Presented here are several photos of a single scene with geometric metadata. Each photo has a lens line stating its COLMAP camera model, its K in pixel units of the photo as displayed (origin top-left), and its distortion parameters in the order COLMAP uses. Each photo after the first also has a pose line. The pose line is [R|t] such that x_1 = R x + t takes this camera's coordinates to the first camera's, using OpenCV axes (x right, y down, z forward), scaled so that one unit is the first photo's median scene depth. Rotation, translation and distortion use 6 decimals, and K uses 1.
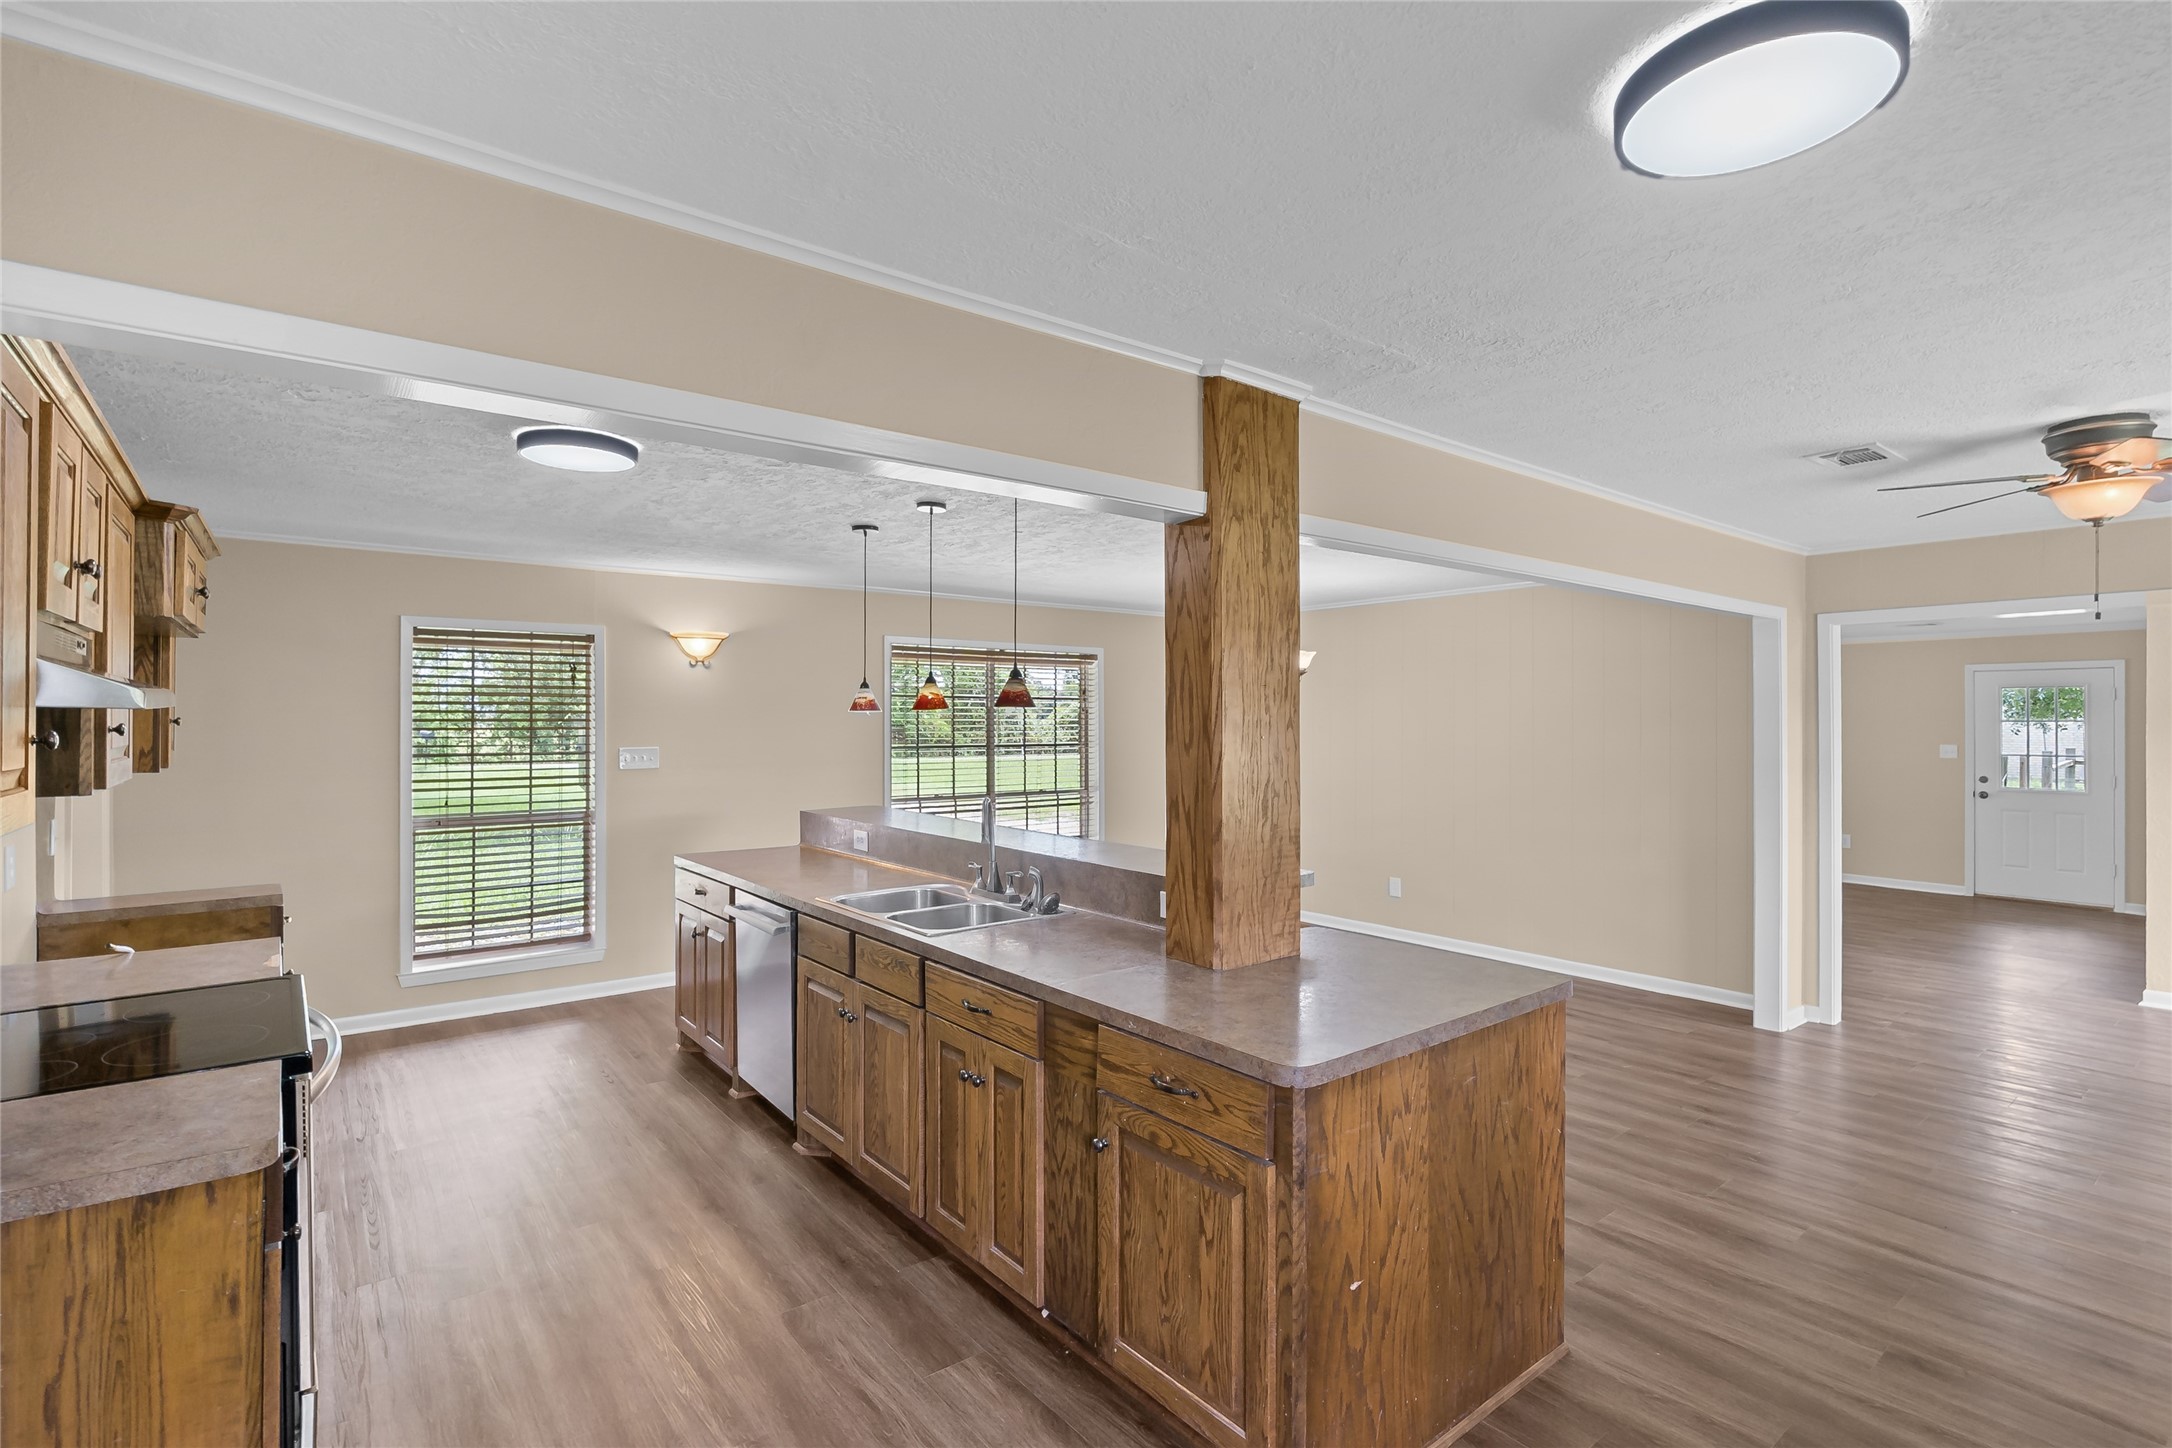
lens RADIAL K [[1008.9, 0, 1091.4], [0, 1008.9, 715.2], [0, 0, 1]] dist [-0.008155, 0.001517]
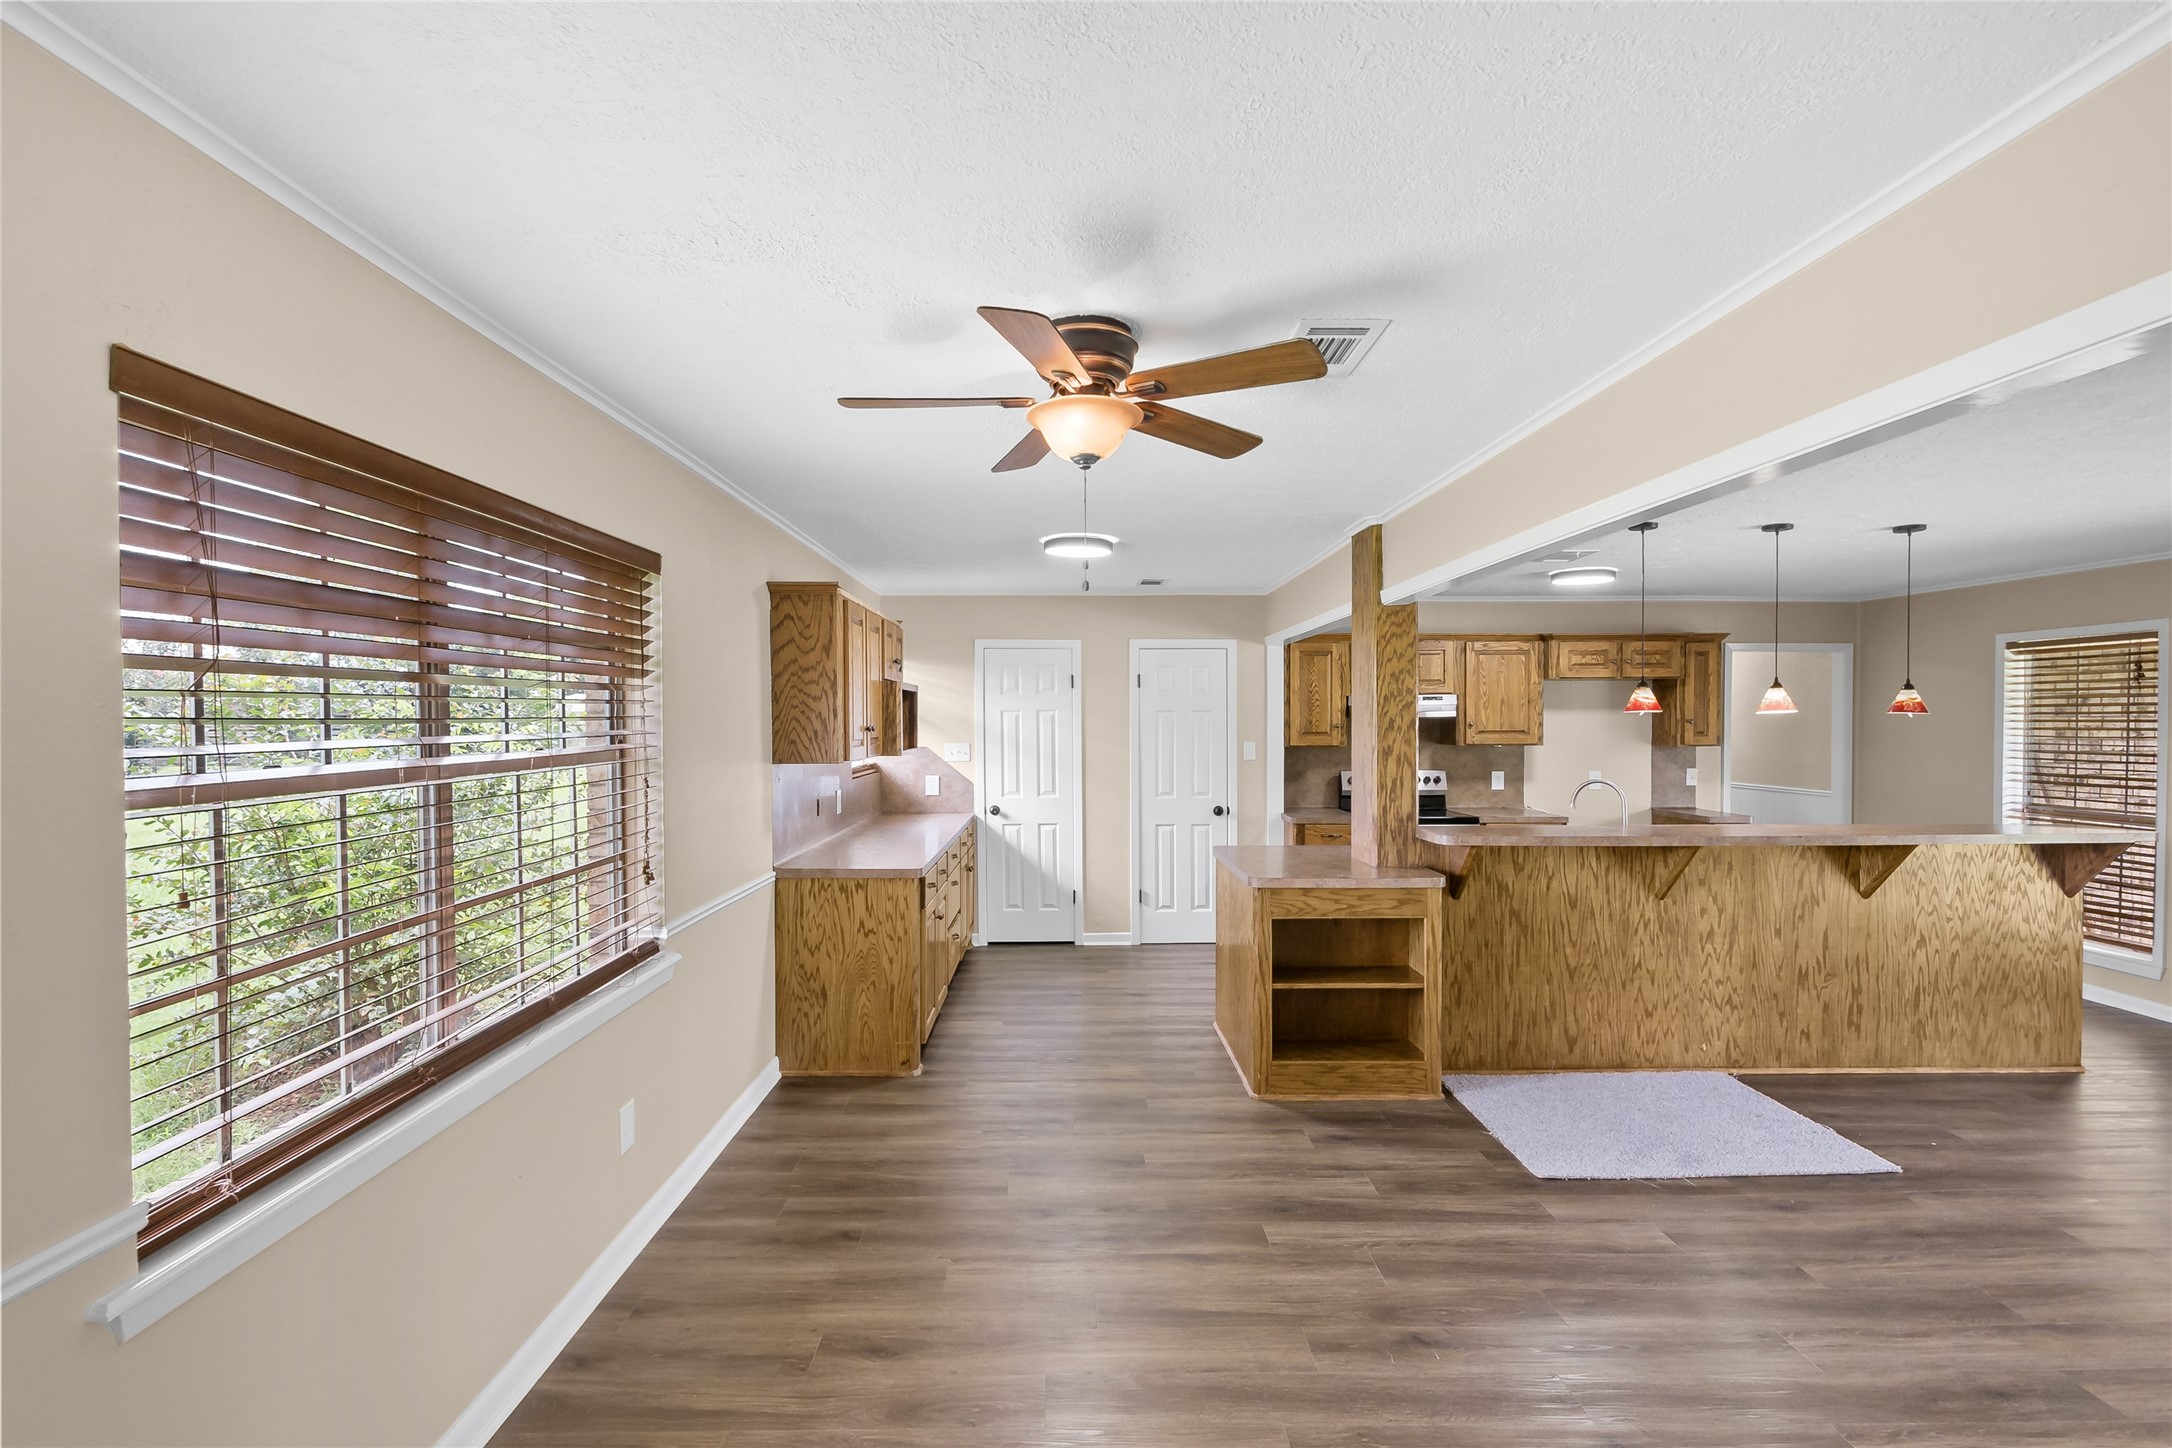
lens RADIAL K [[1008.9, 0, 1066.9], [0, 1008.9, 737.7], [0, 0, 1]] dist [-0.008155, 0.001517]
pose [[-0.617064, 0.013556, -0.786796, 0.926887], [0.005640, 0.999902, 0.012805, 0.003634], [0.786893, 0.003464, -0.617080, 0.837489]]
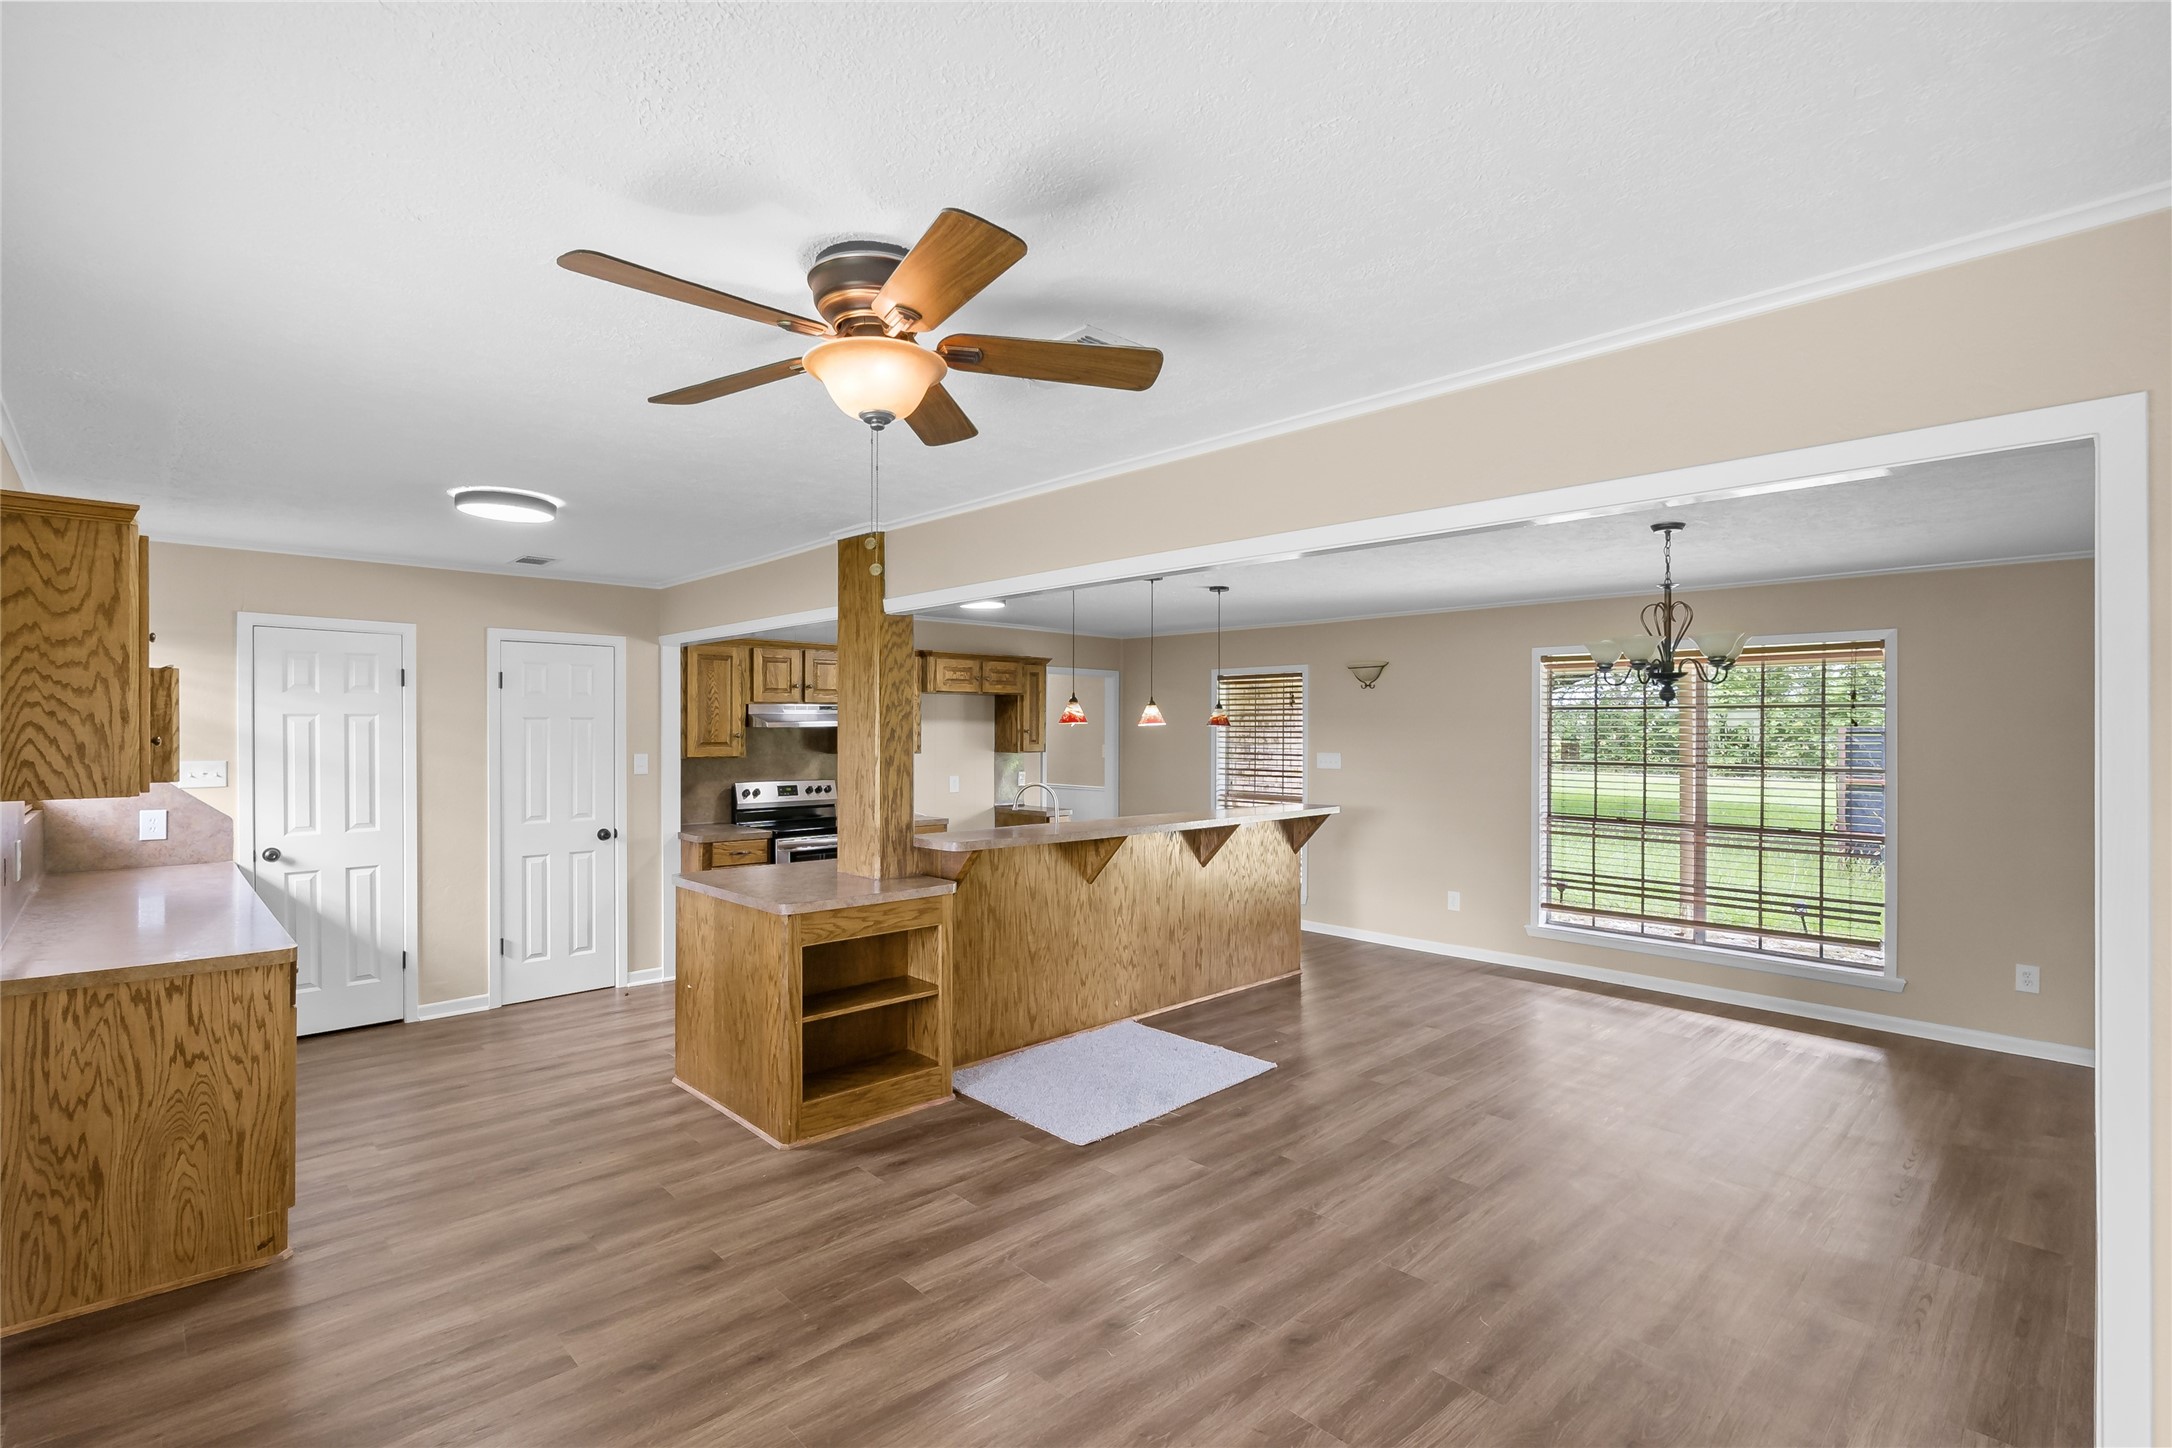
lens RADIAL K [[1008.9, 0, 1090.6], [0, 1008.9, 734.9], [0, 0, 1]] dist [-0.008155, 0.001517]
pose [[0.094713, 0.004545, -0.995494, 0.945929], [0.002795, 0.999984, 0.004831, 0.001577], [0.995501, -0.003240, 0.094699, 0.617430]]
